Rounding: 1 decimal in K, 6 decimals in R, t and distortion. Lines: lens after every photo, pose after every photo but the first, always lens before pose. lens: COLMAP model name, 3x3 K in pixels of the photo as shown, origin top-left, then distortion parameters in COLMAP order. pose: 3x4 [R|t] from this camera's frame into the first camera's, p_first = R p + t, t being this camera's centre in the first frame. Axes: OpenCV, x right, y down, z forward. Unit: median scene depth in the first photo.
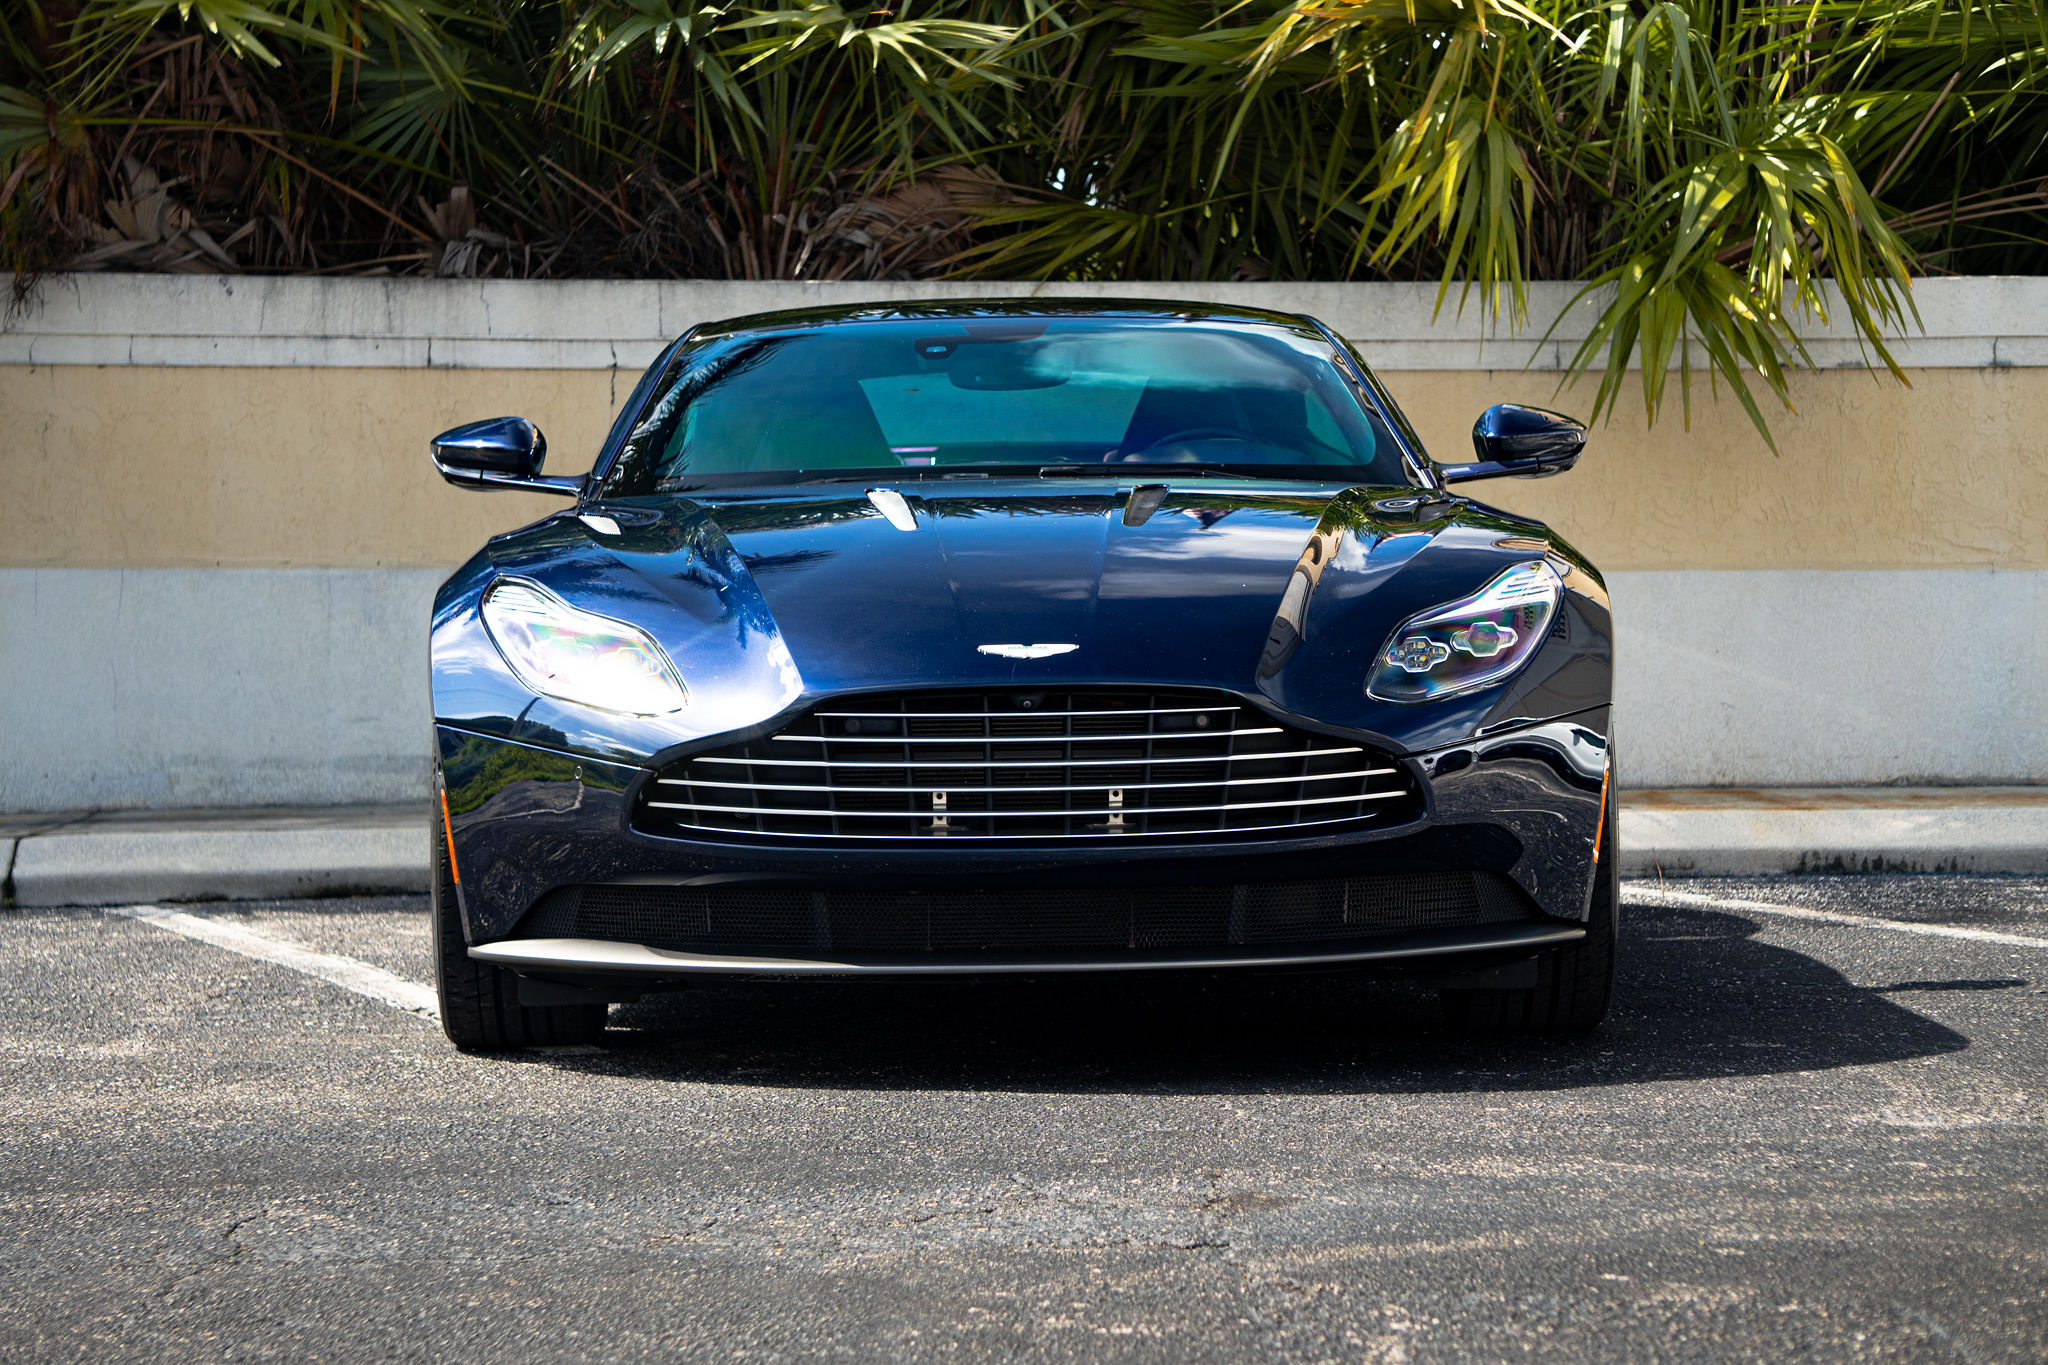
lens RADIAL K [[5834.6, 0, 1024.0], [0, 5834.6, 682.5], [0, 0, 1]] dist [0.413657, 0.118856]
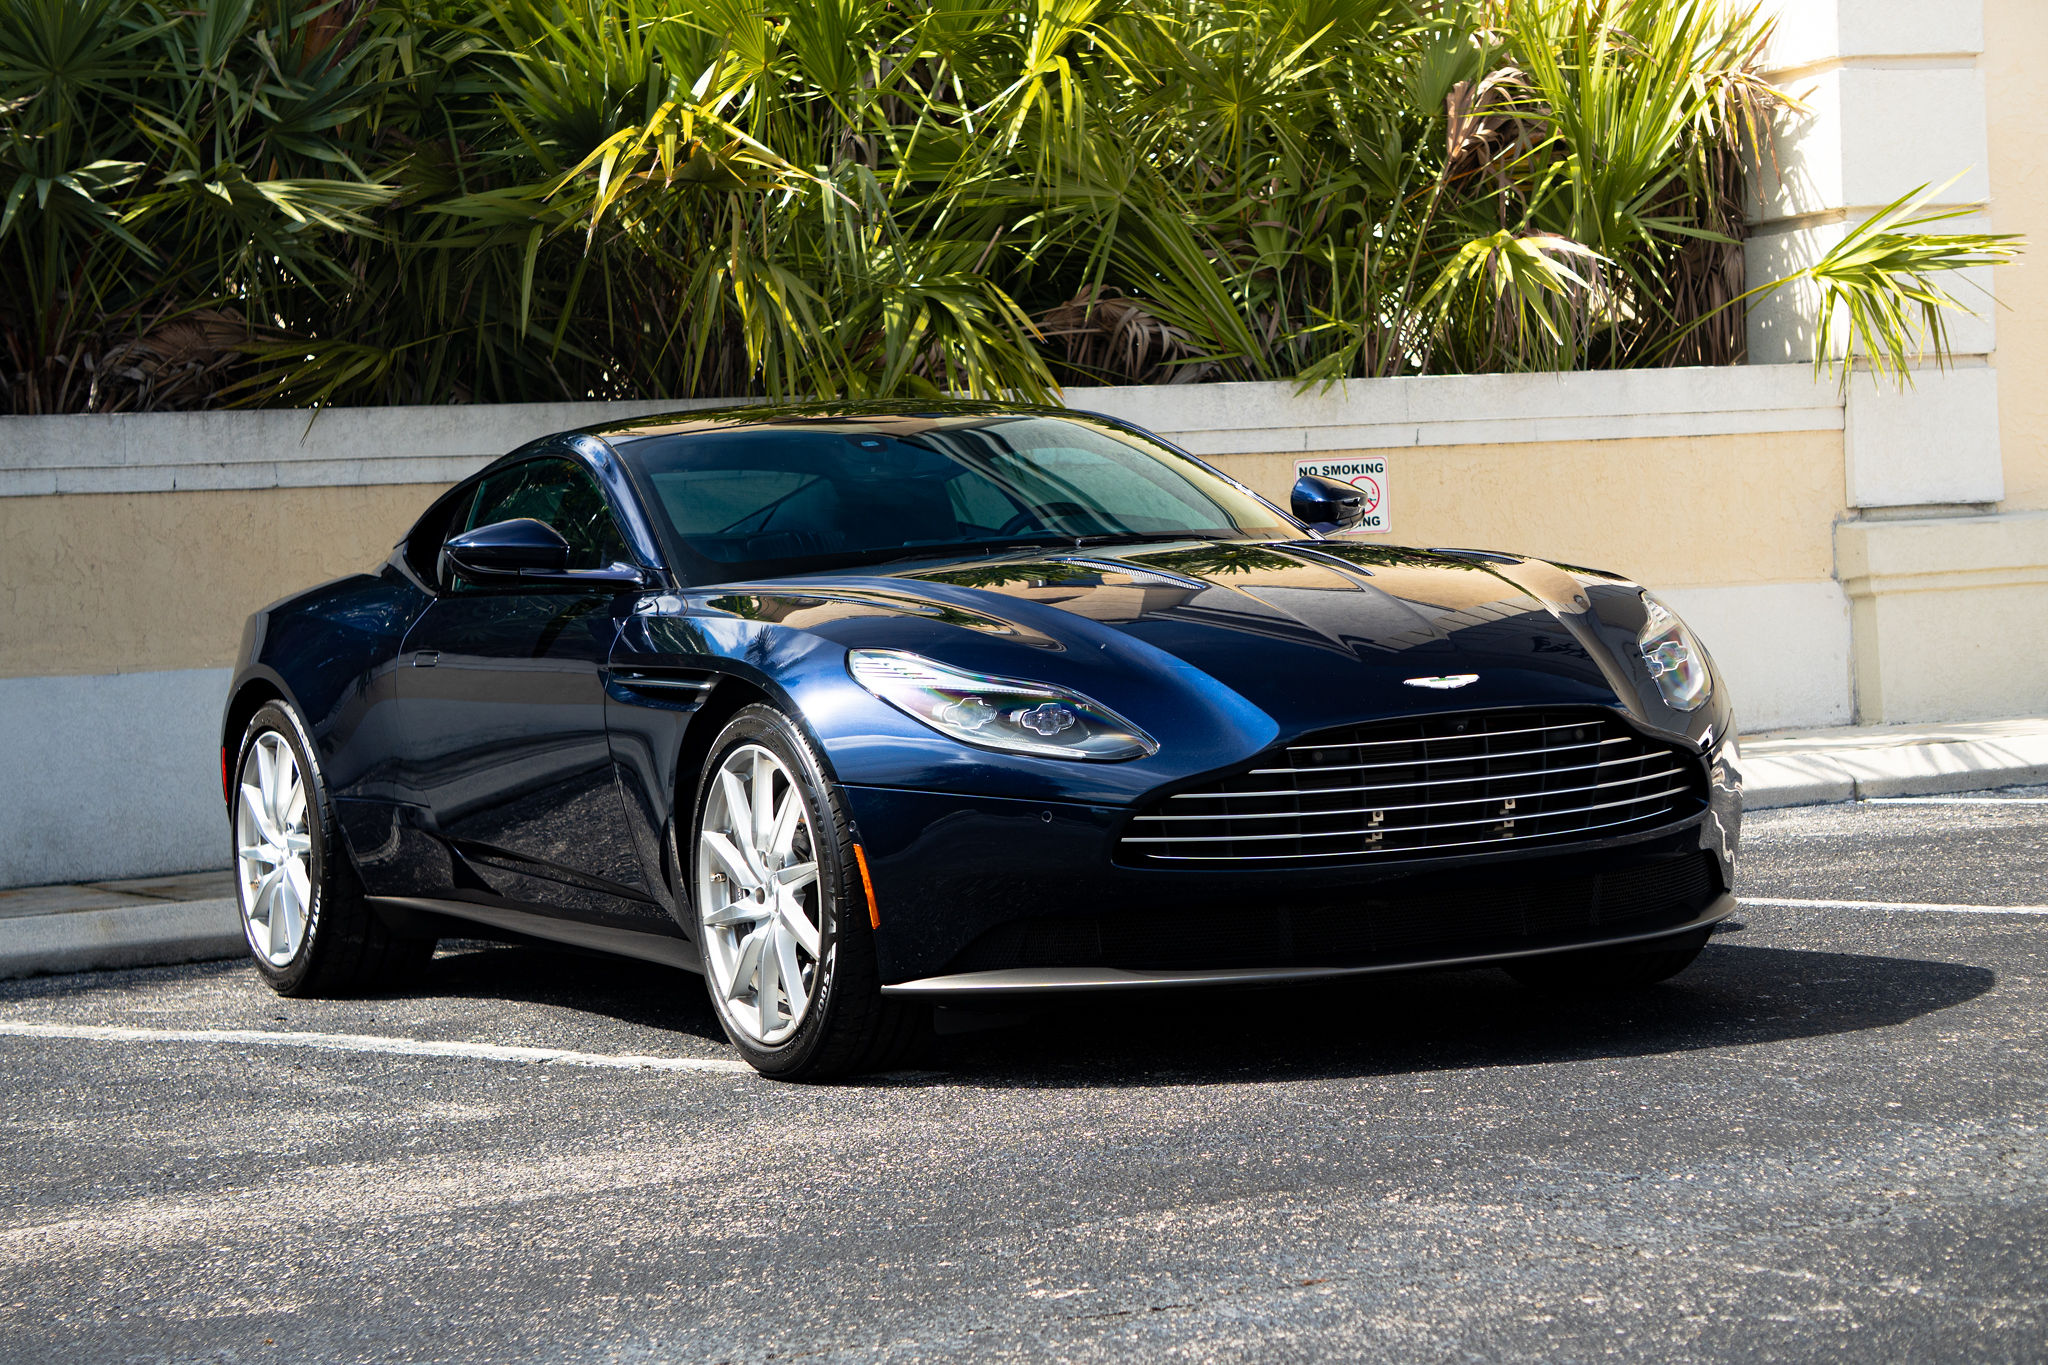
lens RADIAL K [[4638.9, 0, 1024.0], [0, 4638.9, 682.5], [0, 0, 1]] dist [0.102619, 0.763965]
pose [[0.897512, -0.053232, 0.437765, -0.272615], [0.060359, 0.998174, -0.002371, -0.004783], [-0.436839, 0.028551, 0.899086, 0.124285]]
